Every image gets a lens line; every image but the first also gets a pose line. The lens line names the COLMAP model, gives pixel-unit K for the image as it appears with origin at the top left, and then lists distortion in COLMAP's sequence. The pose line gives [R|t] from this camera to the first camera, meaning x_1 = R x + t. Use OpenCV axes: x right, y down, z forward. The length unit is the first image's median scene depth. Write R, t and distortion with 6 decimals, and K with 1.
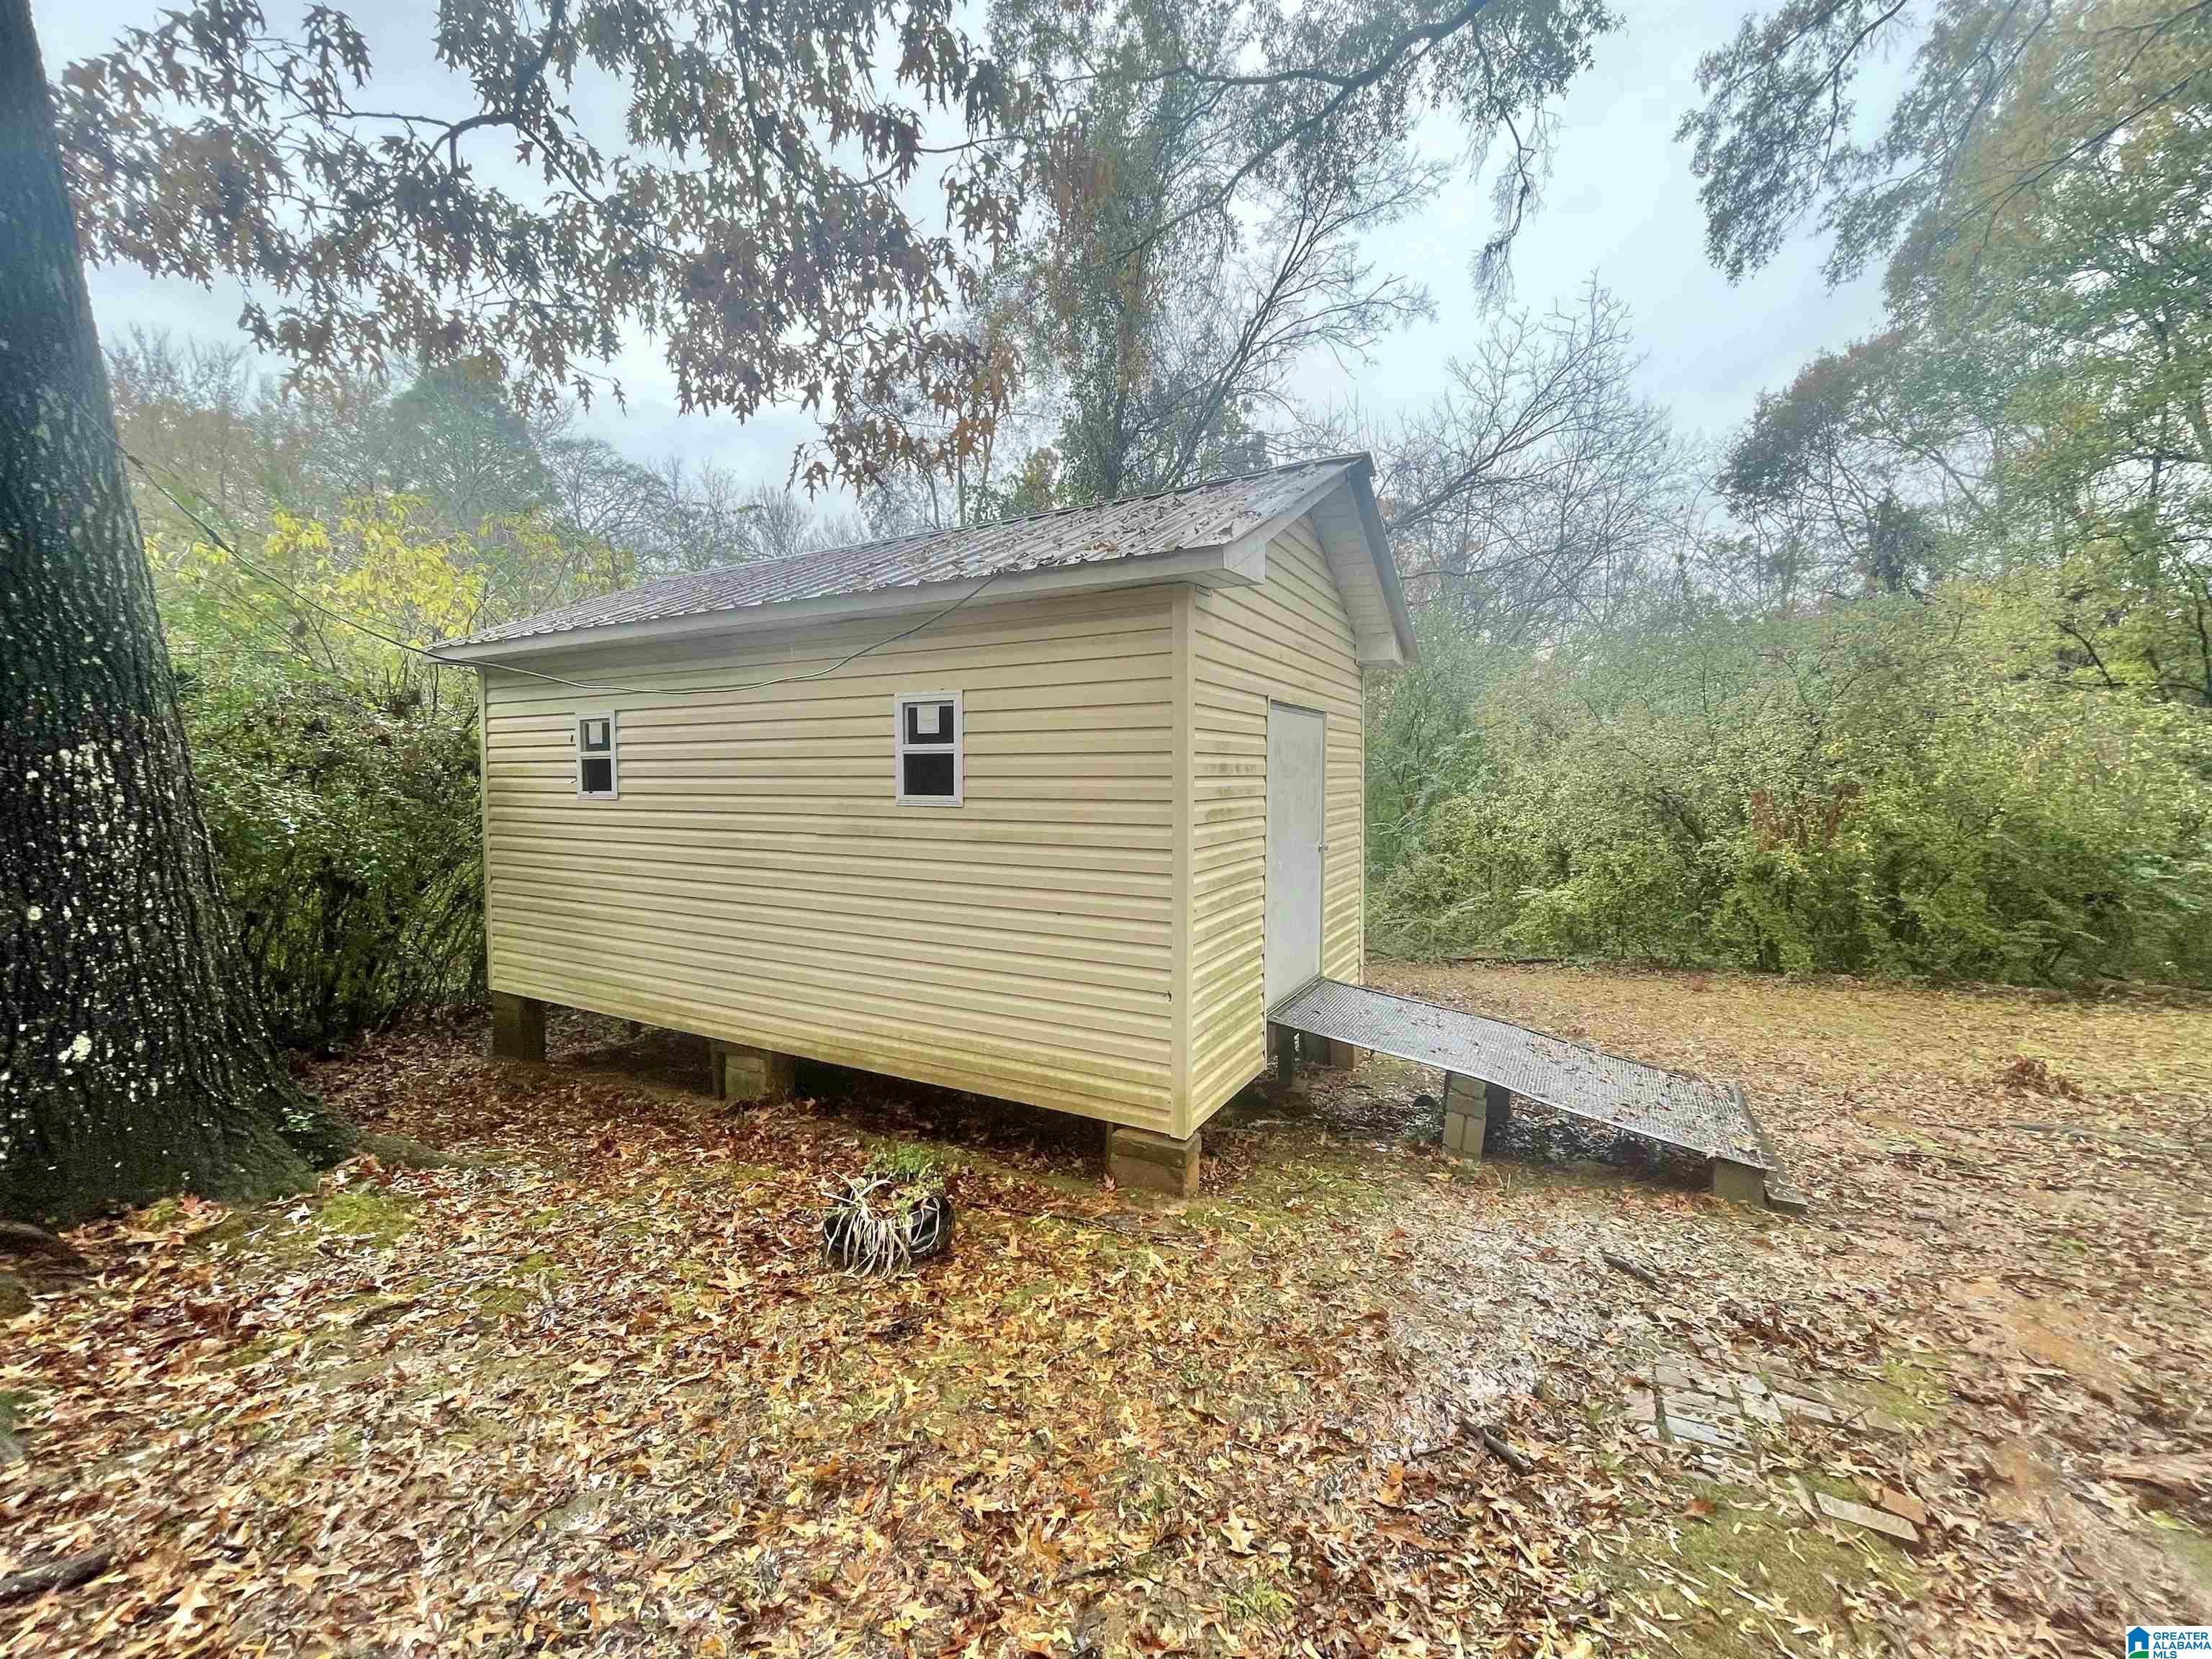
lens RADIAL K [[889.8, 0, 1111.5], [0, 889.8, 827.0], [0, 0, 1]] dist [0.008848, -0.000703]
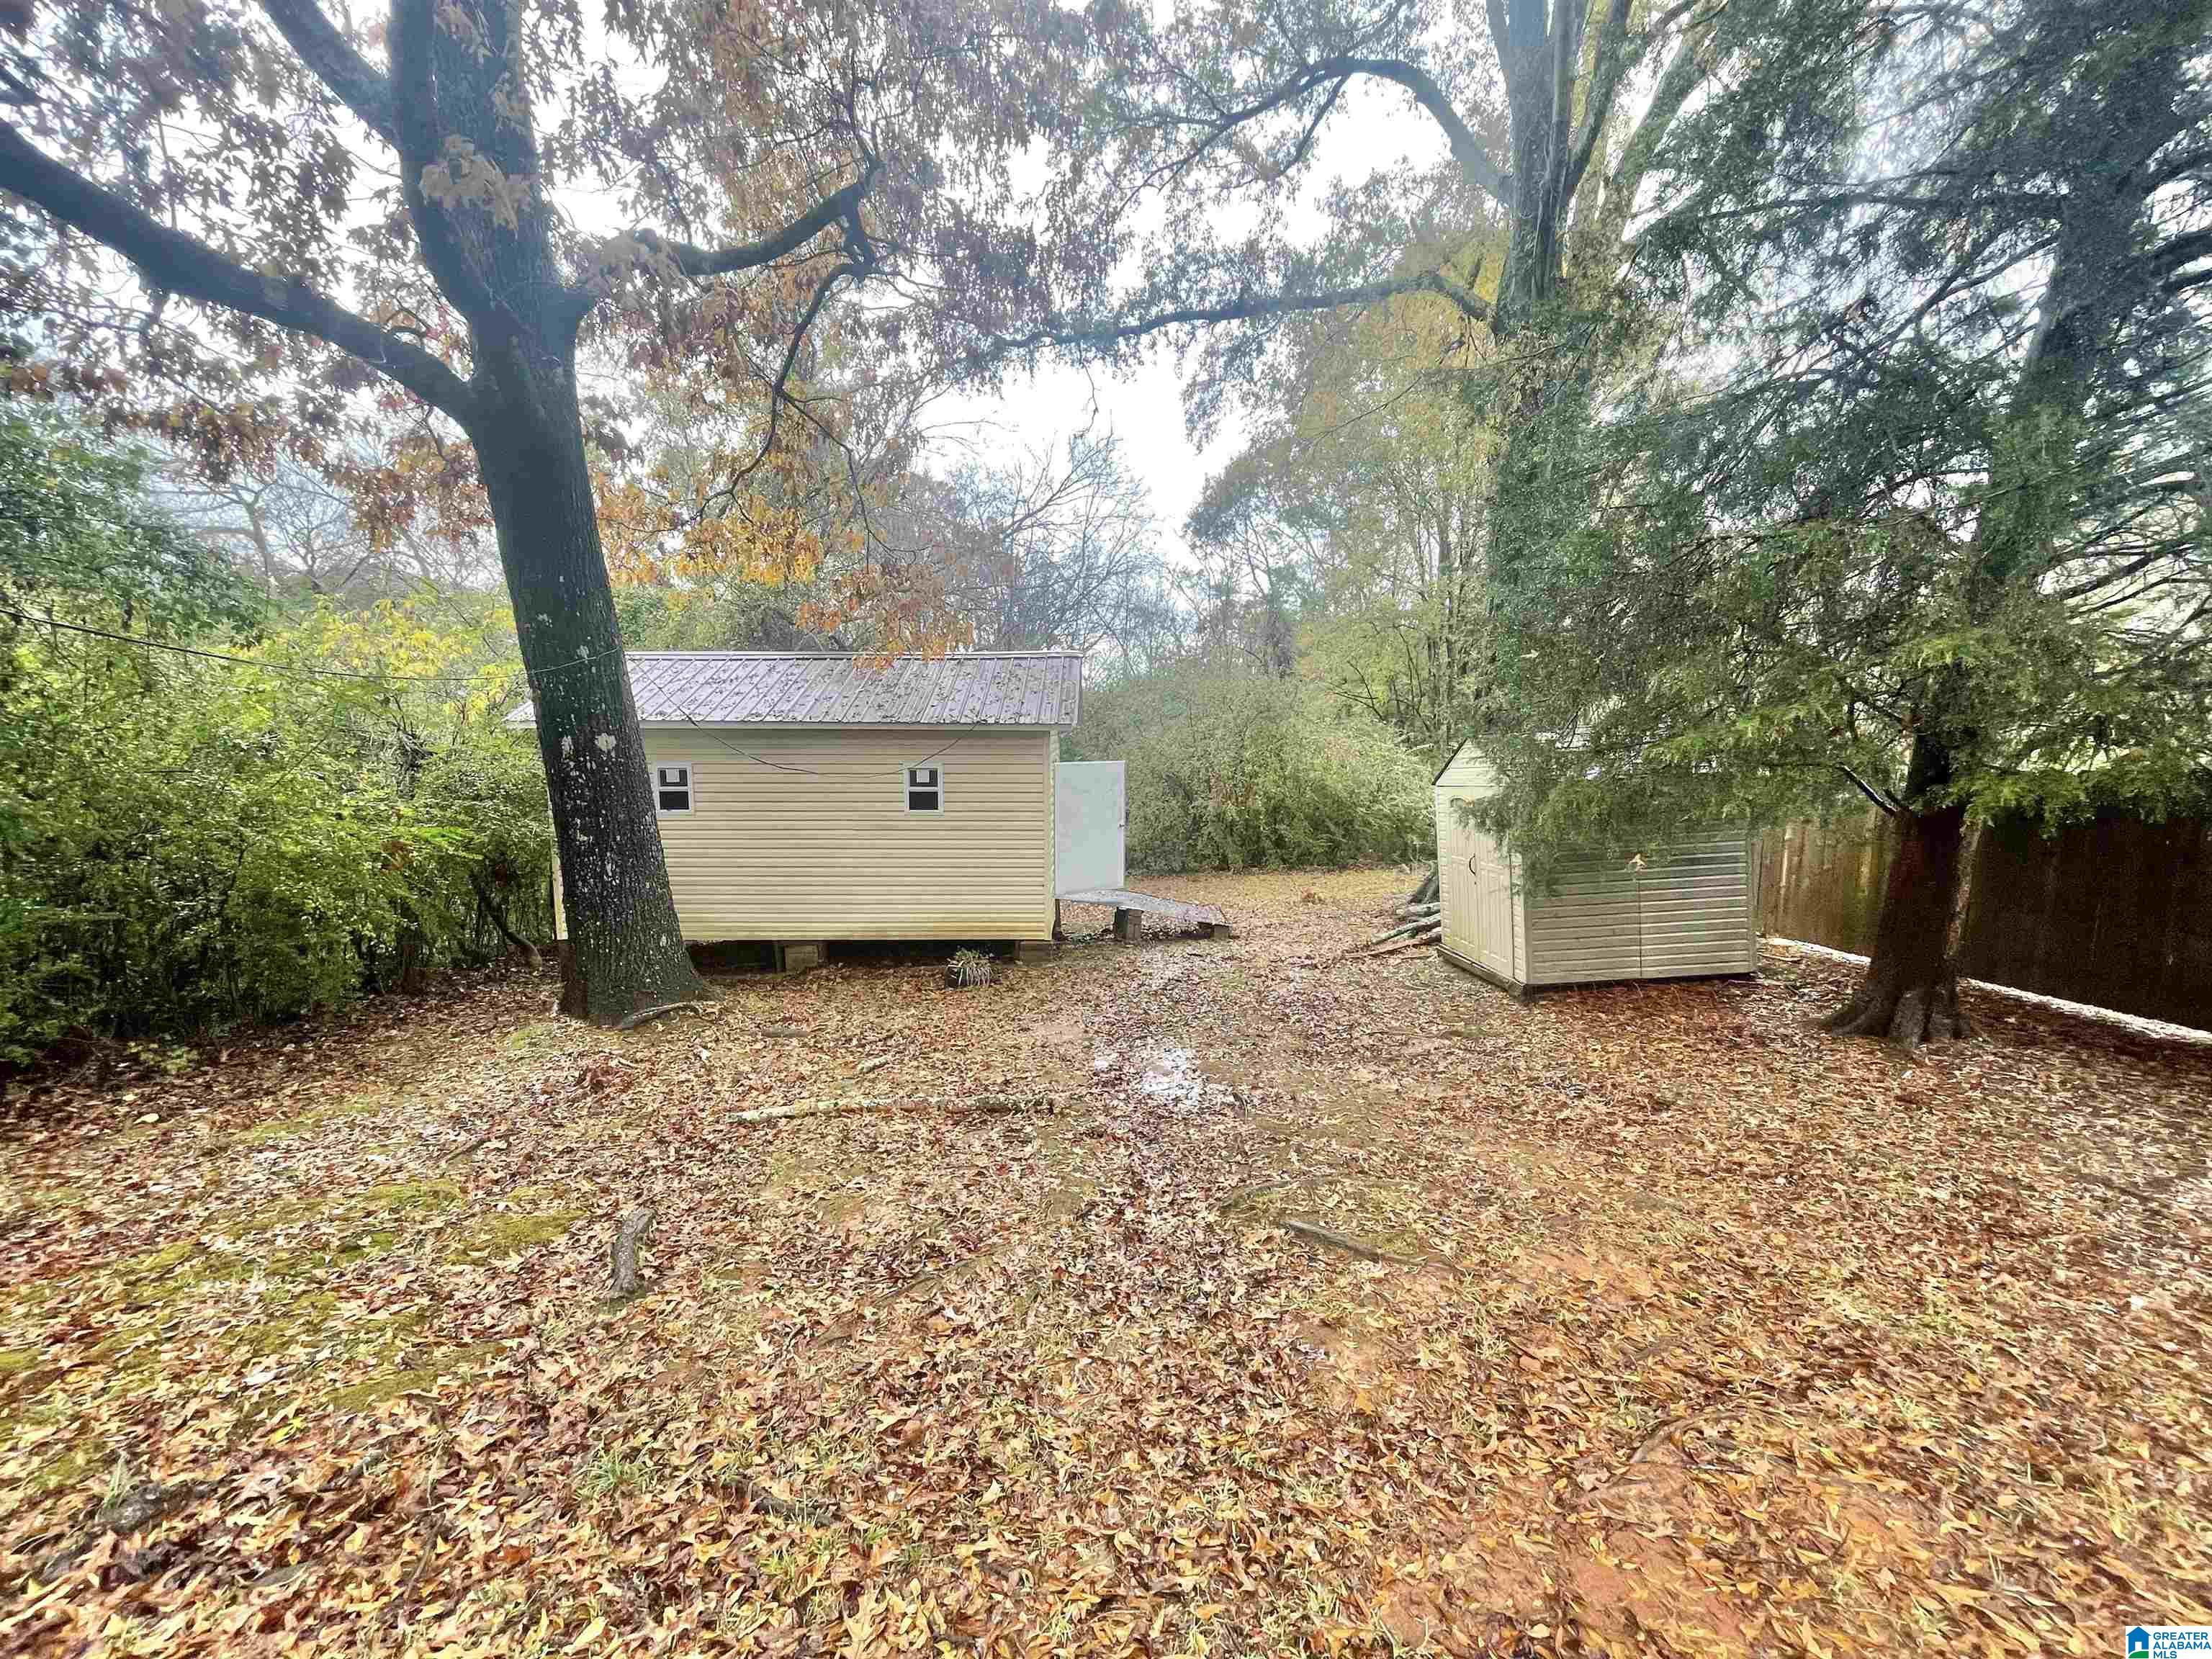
lens RADIAL K [[889.8, 0, 1107.3], [0, 889.8, 829.9], [0, 0, 1]] dist [0.008848, -0.000703]
pose [[0.870382, -0.056013, 0.489181, -0.436586], [0.027007, 0.997444, 0.066158, -0.058707], [-0.491637, -0.044372, 0.869669, -0.565953]]
